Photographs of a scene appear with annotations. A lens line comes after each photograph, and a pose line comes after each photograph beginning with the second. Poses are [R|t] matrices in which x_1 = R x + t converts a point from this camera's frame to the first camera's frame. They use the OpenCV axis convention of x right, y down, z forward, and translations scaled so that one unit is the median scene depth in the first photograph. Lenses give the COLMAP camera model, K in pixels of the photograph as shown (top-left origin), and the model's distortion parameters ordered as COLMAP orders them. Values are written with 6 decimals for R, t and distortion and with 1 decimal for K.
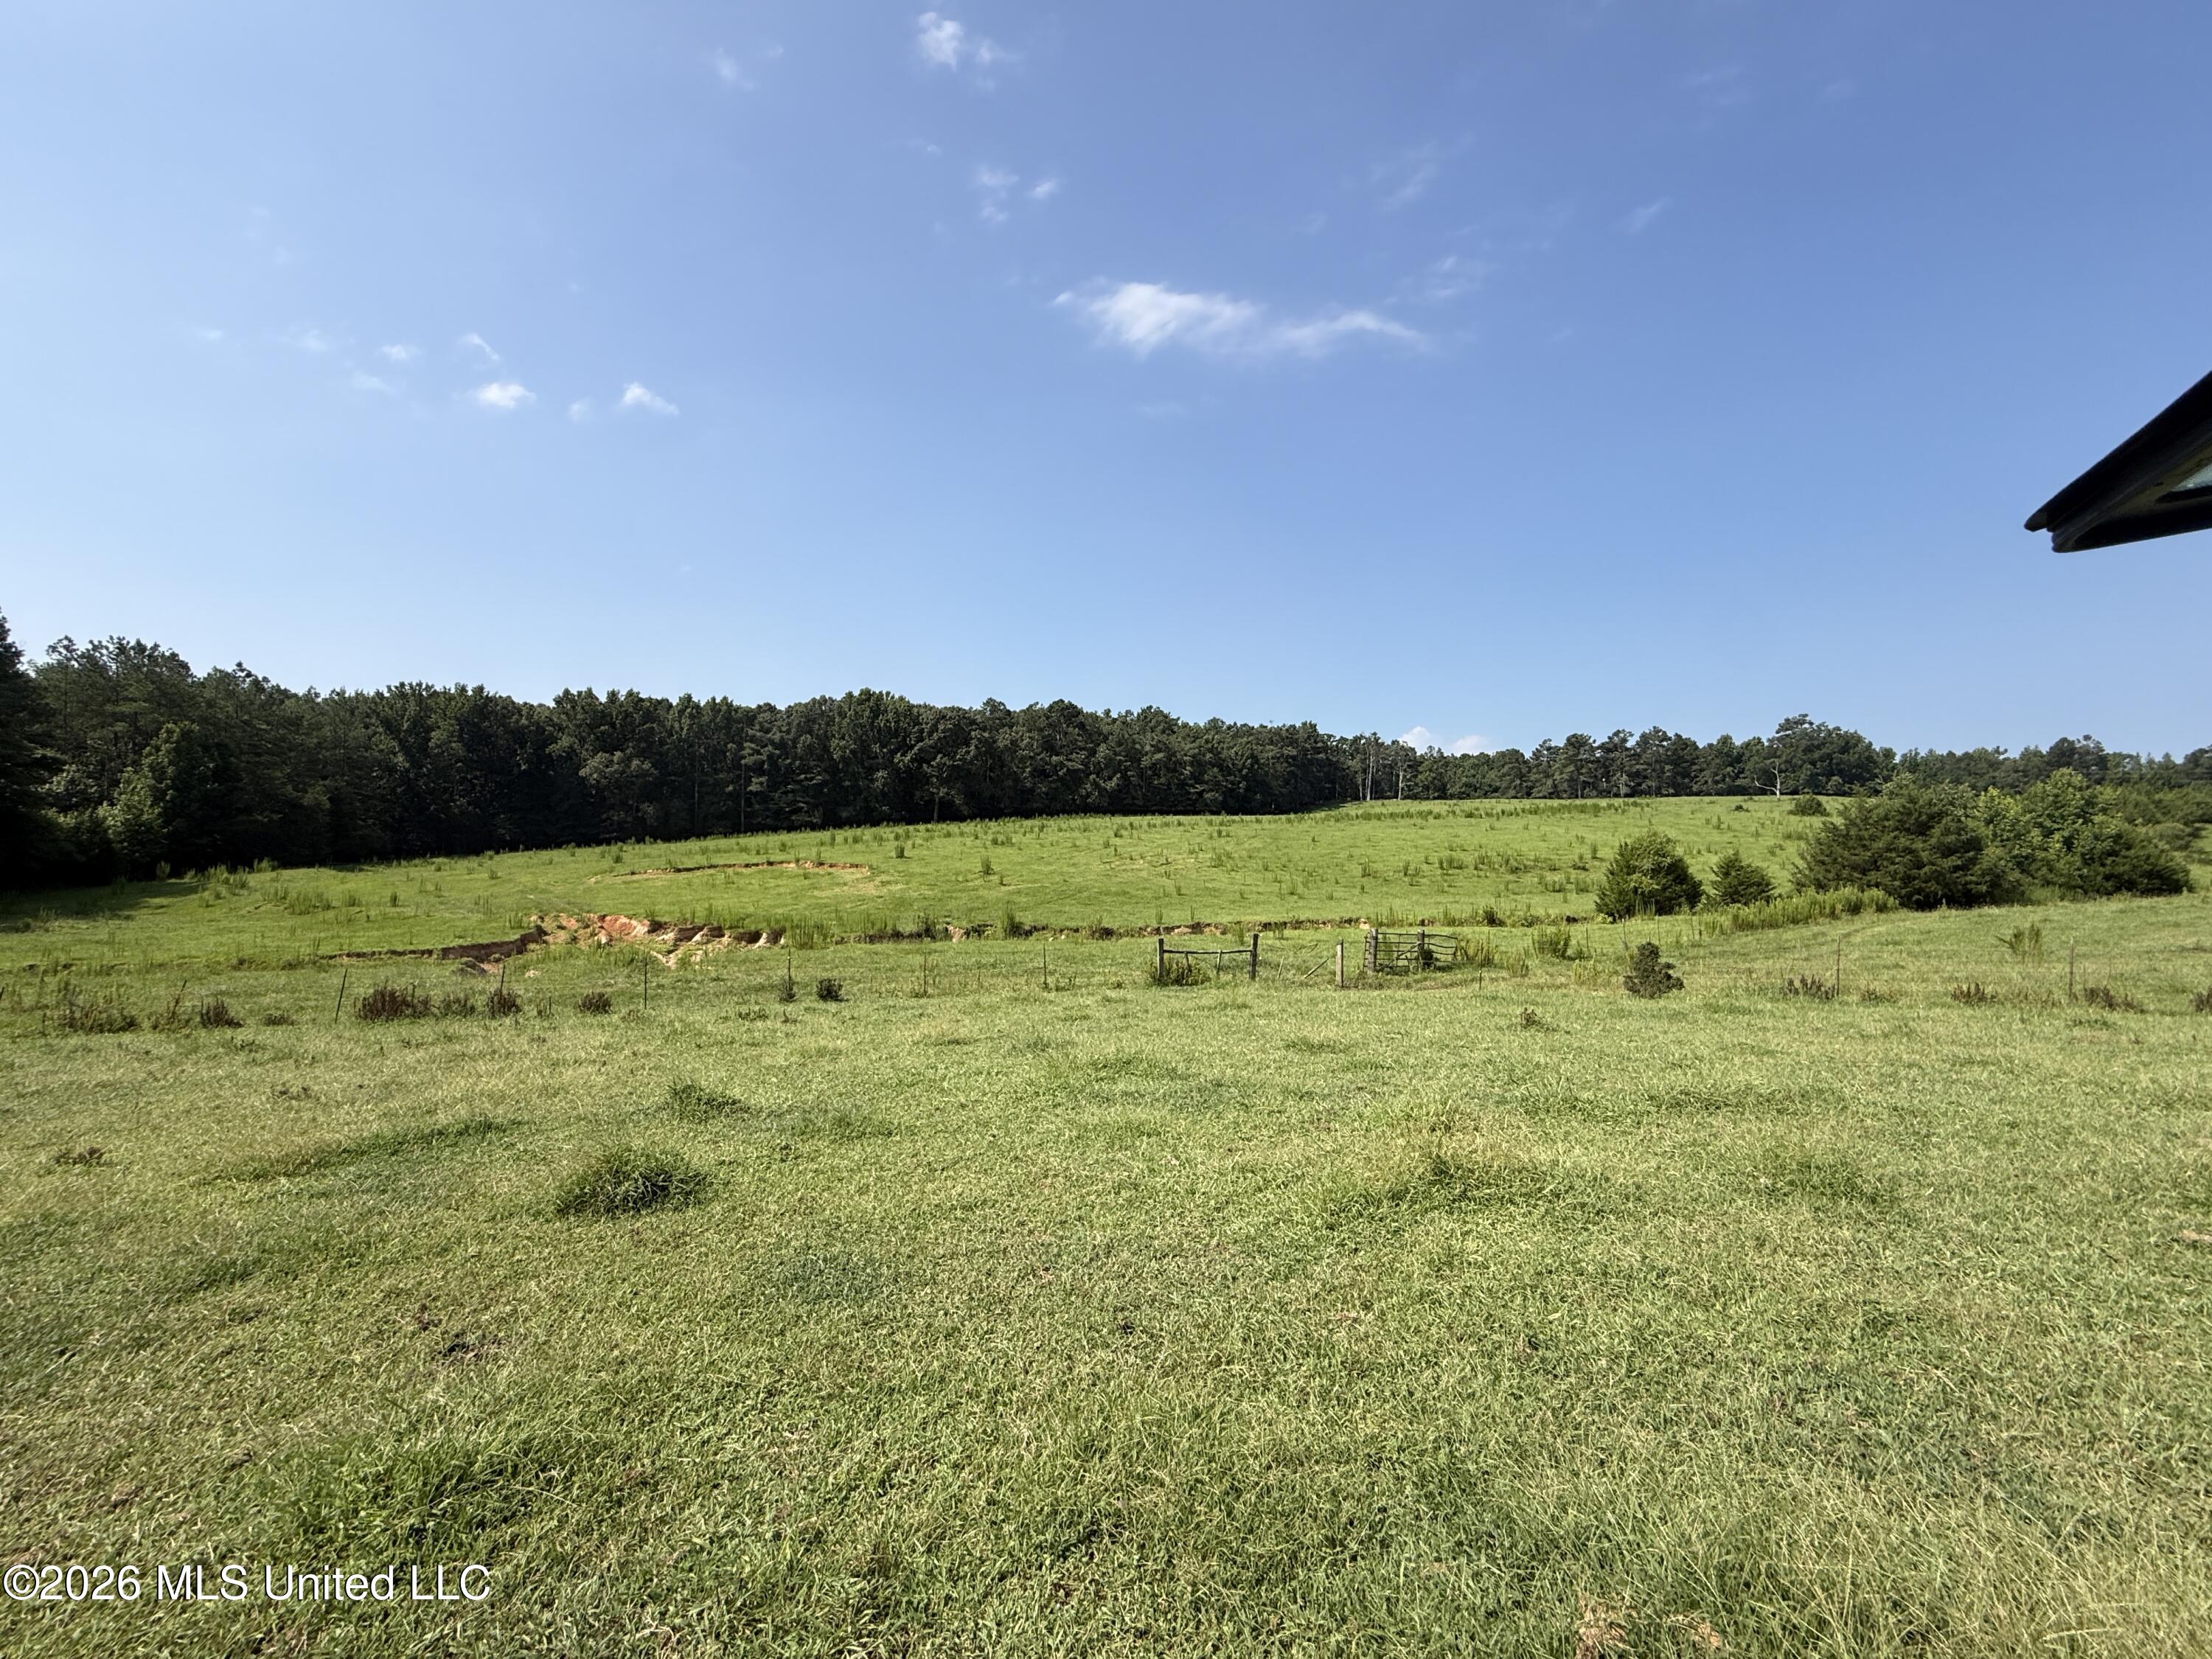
lens RADIAL K [[904.0, 0, 1116.0], [0, 904.0, 835.3], [0, 0, 1]] dist [0.004973, 0.000081]
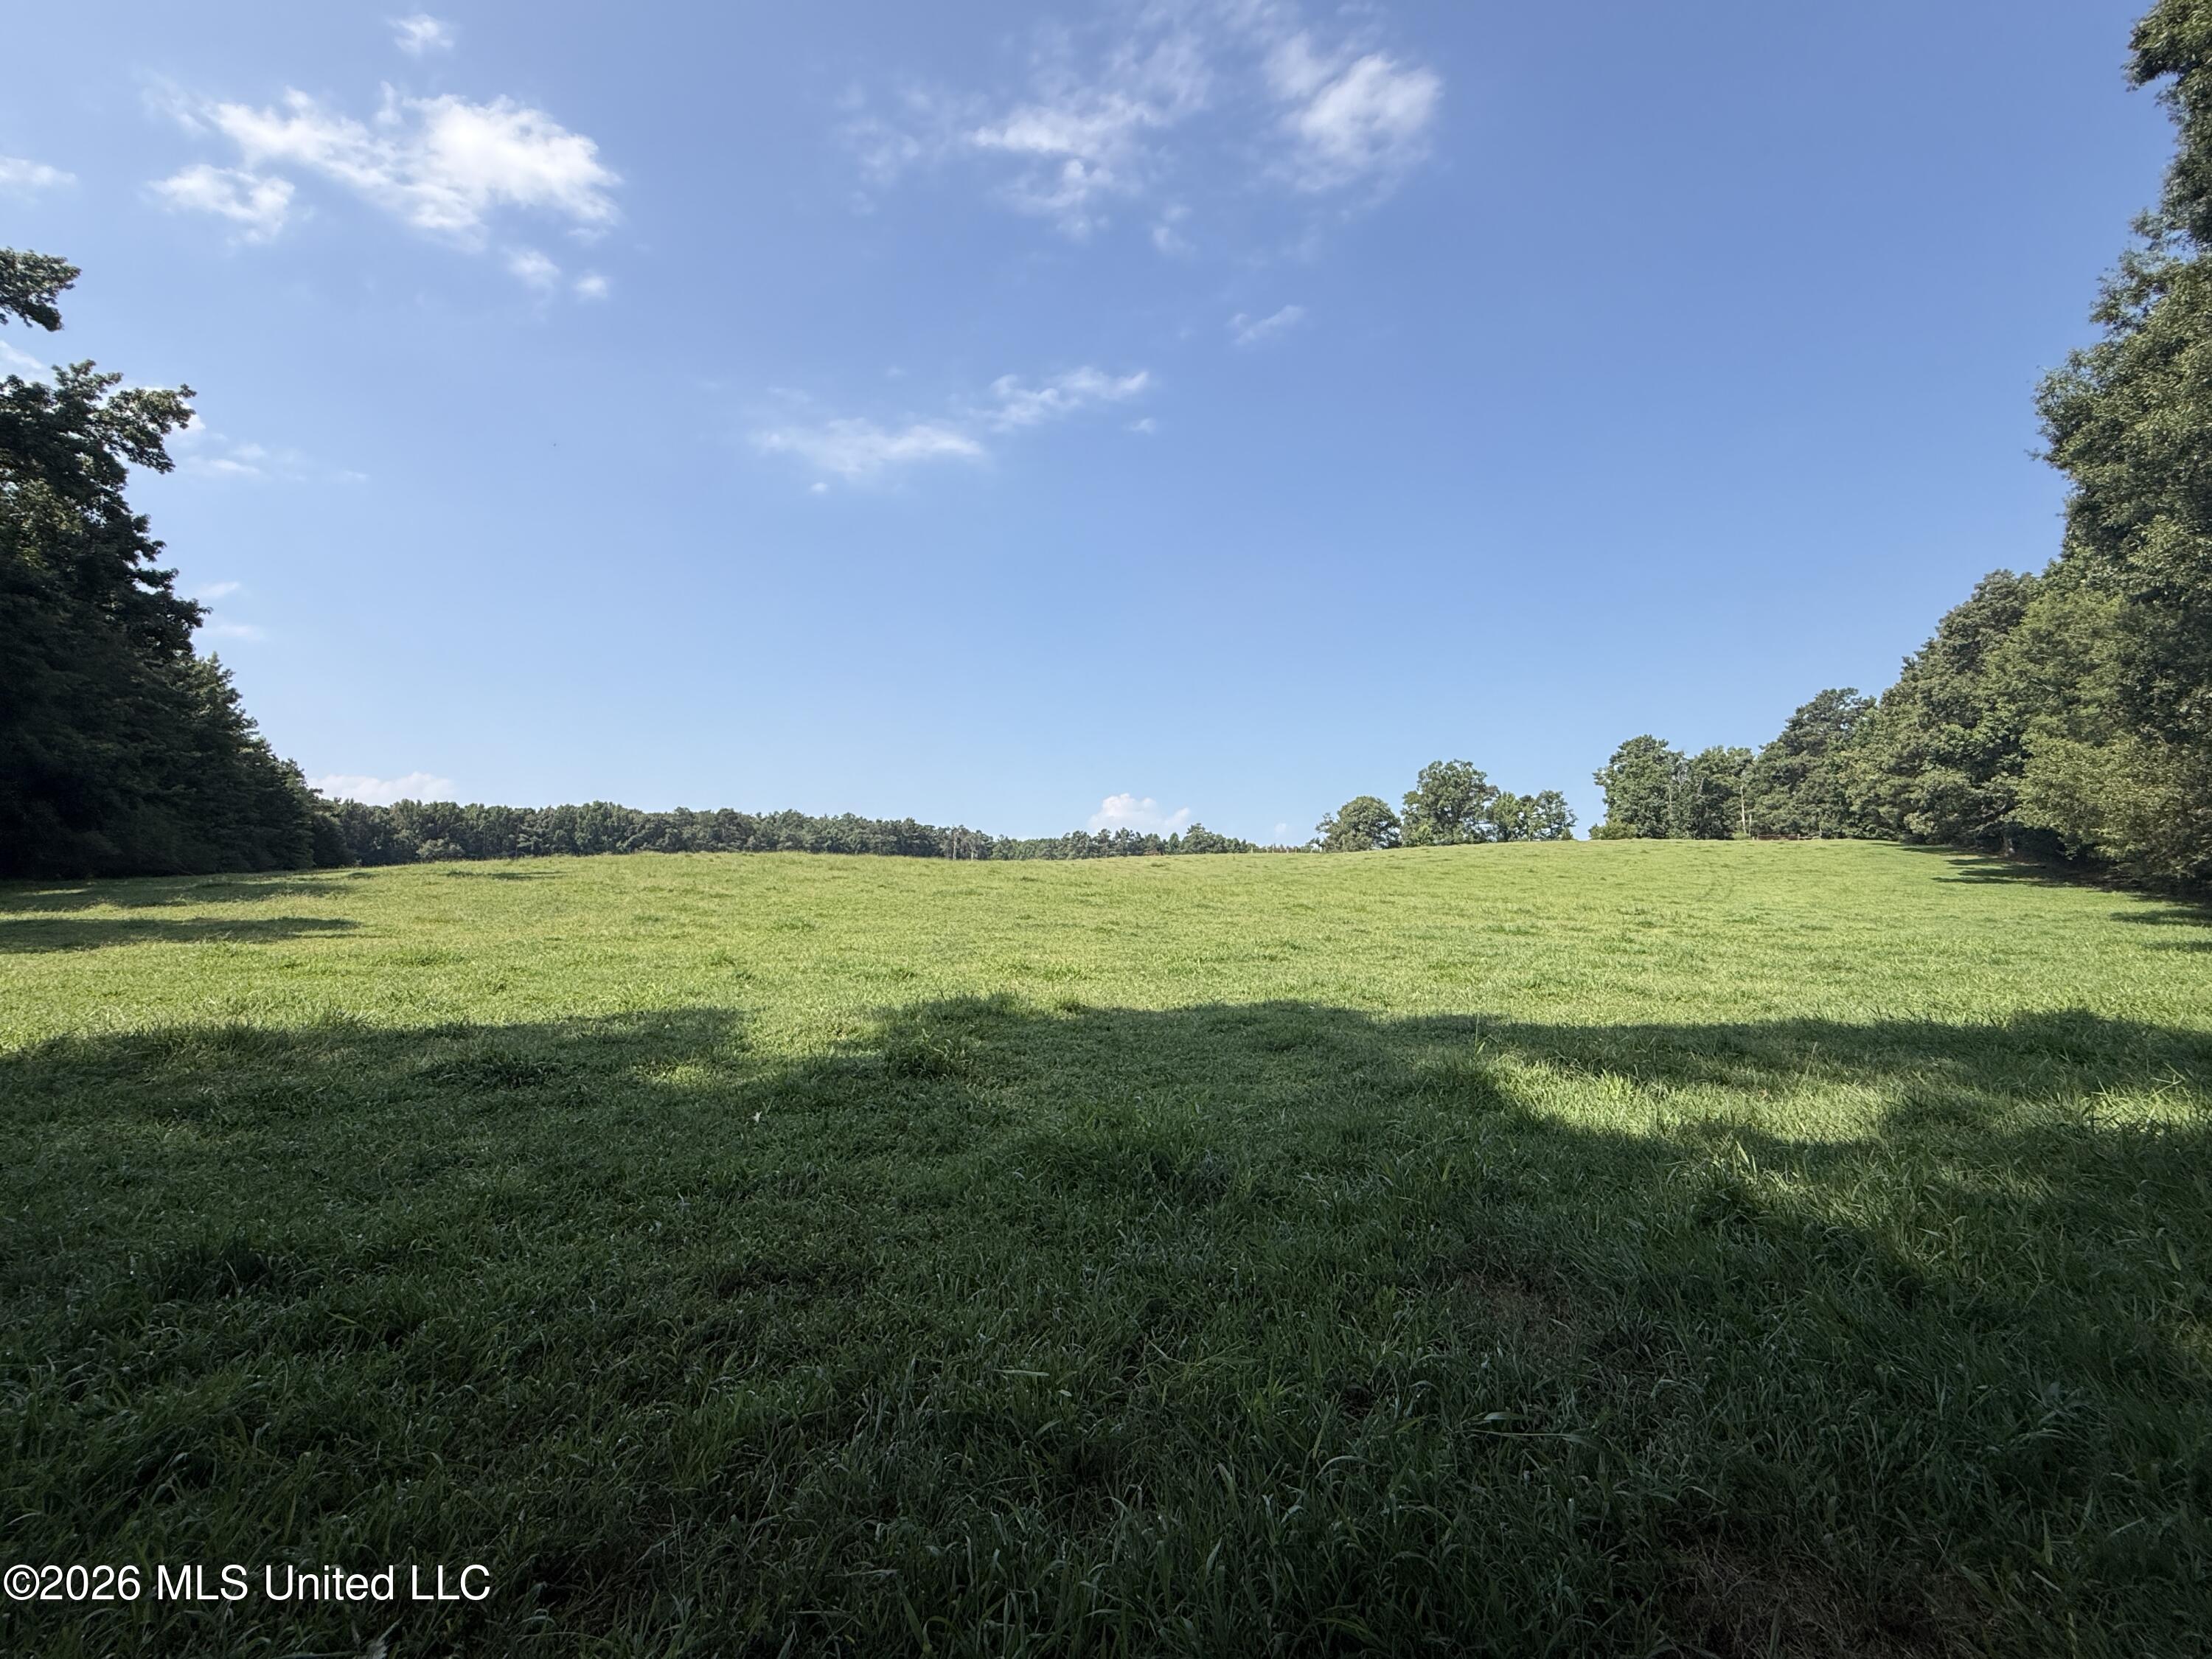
lens RADIAL K [[946.9, 0, 1084.1], [0, 946.9, 906.4], [0, 0, 1]] dist [-0.001859, -0.000005]
pose [[0.962837, -0.001295, 0.270081, 0.102416], [0.001266, 0.999999, 0.000282, 0.027202], [-0.270081, 0.000071, 0.962838, -0.836205]]
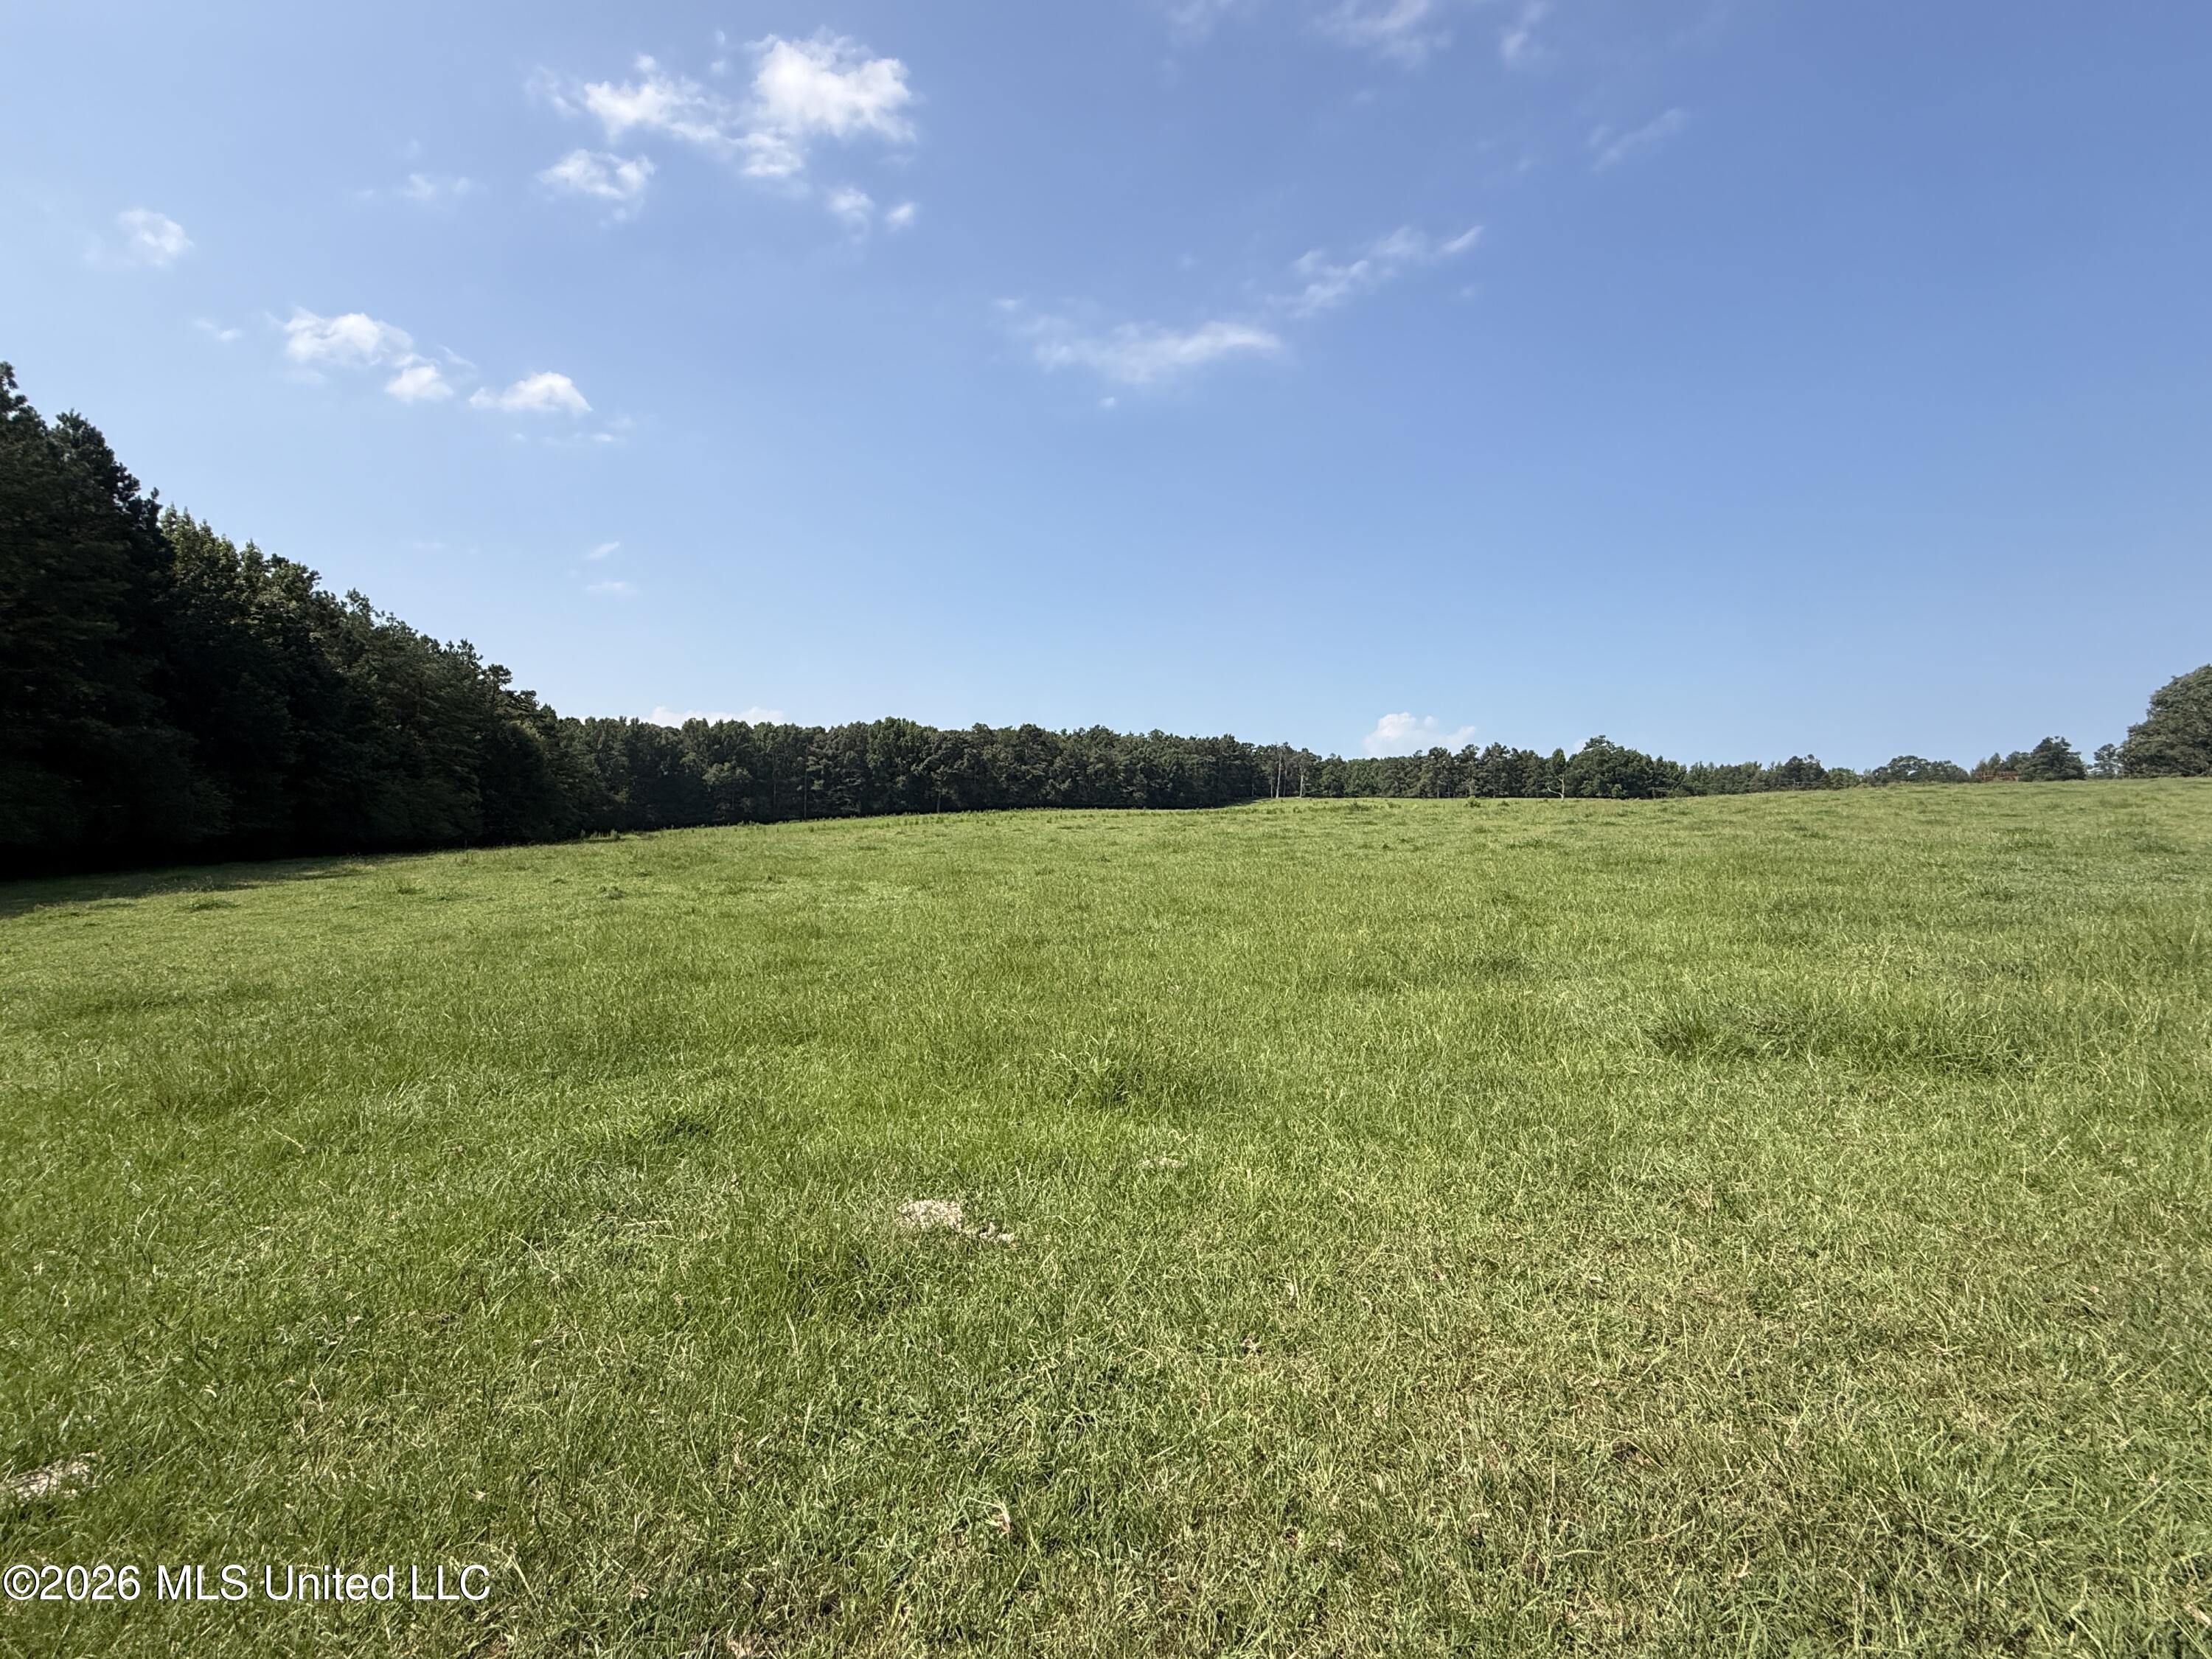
lens RADIAL K [[946.9, 0, 1105.9], [0, 946.9, 819.9], [0, 0, 1]] dist [-0.001859, -0.000005]
pose [[0.999879, 0.009845, 0.012016, 0.042021], [-0.009774, 0.999934, -0.005970, 0.003176], [-0.012074, 0.005852, 0.999910, -0.456743]]
